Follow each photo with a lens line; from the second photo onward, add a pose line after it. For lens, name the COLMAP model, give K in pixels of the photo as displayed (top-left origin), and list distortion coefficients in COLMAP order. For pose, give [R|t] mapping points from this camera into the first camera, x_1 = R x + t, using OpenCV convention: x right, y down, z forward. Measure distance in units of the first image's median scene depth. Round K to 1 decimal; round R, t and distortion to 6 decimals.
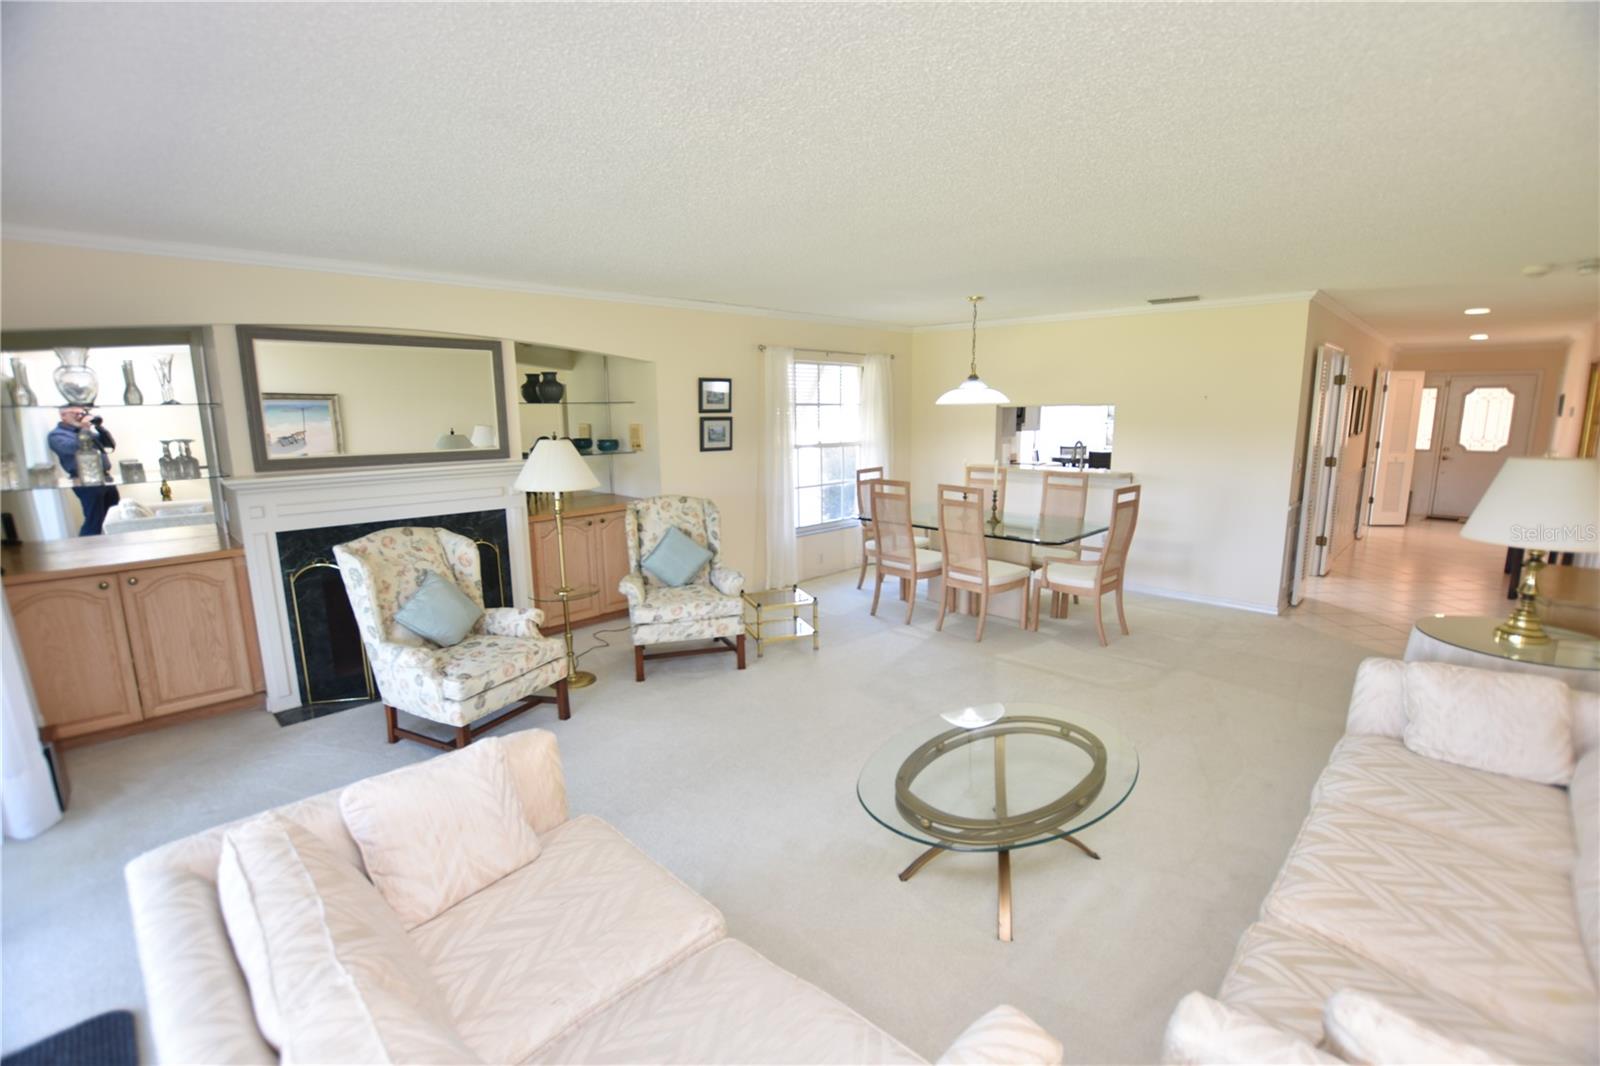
lens RADIAL K [[706.9, 0, 811.5], [0, 706.9, 536.8], [0, 0, 1]] dist [-0.031806, 0.003920]
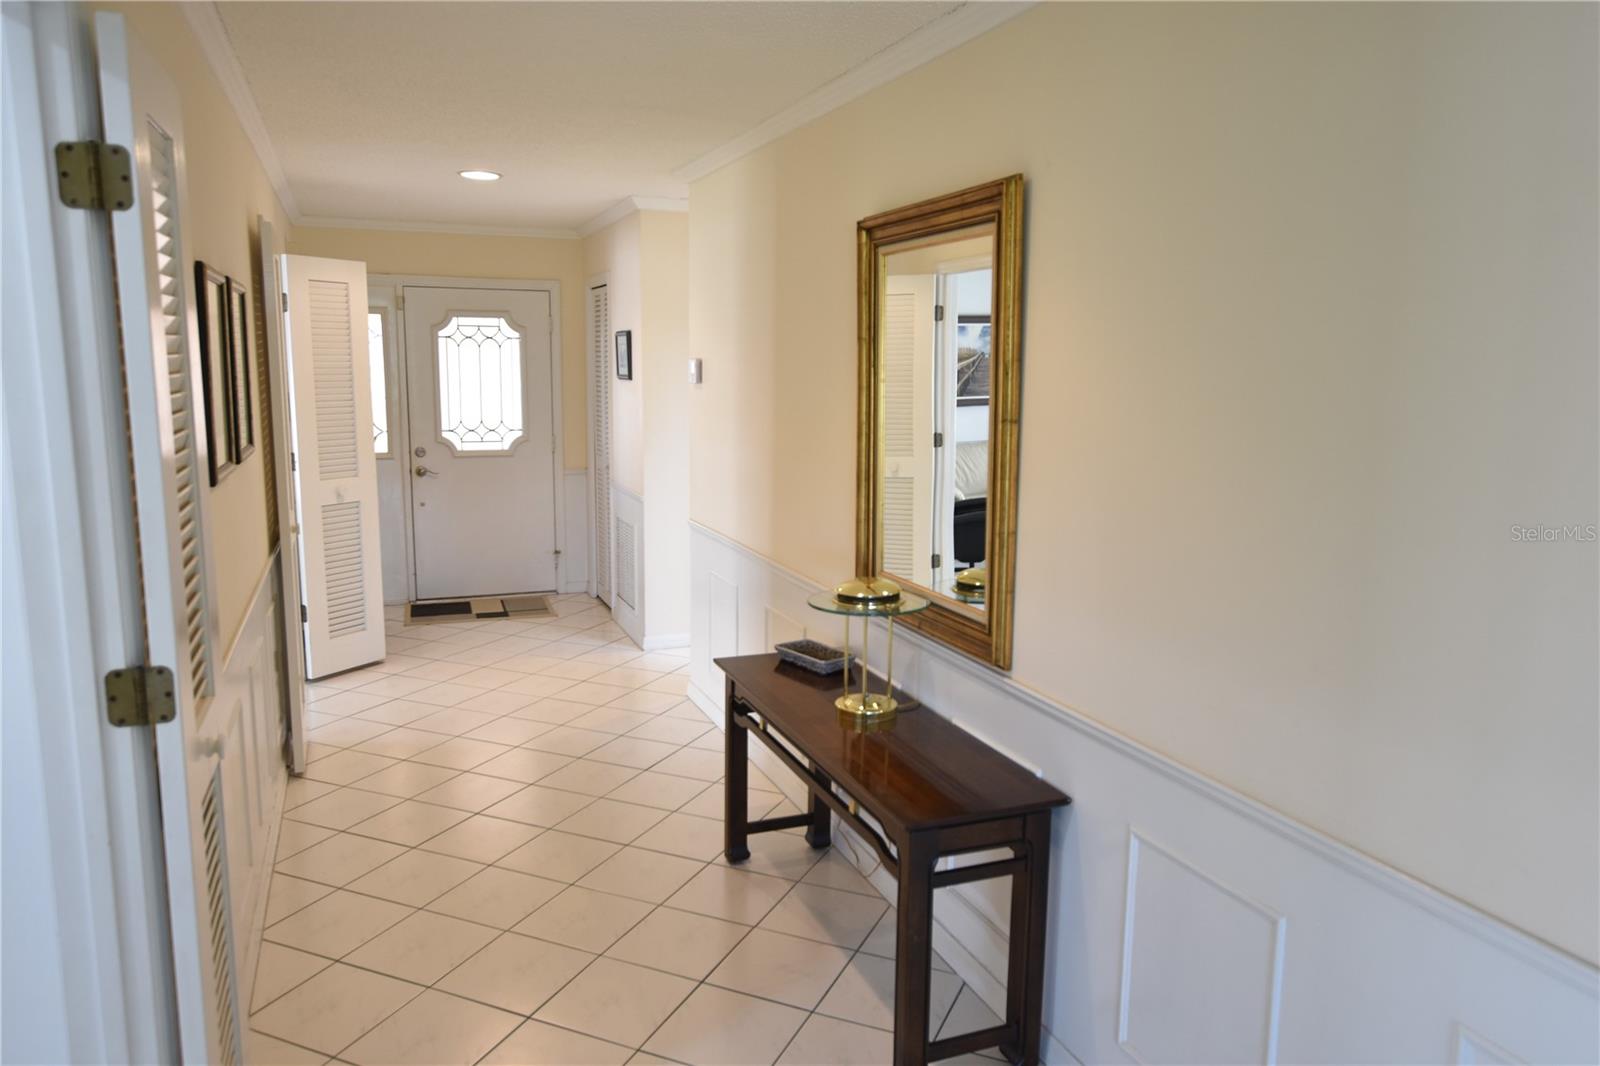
lens RADIAL K [[1132.7, 0, 800.0], [0, 1132.7, 533.0], [0, 0, 1]] dist [0.000485, 0.008693]
pose [[0.426793, -0.128500, 0.895173, 0.406196], [0.155327, 0.985560, 0.067419, -0.096484], [-0.890910, 0.110271, 0.440590, 0.519219]]
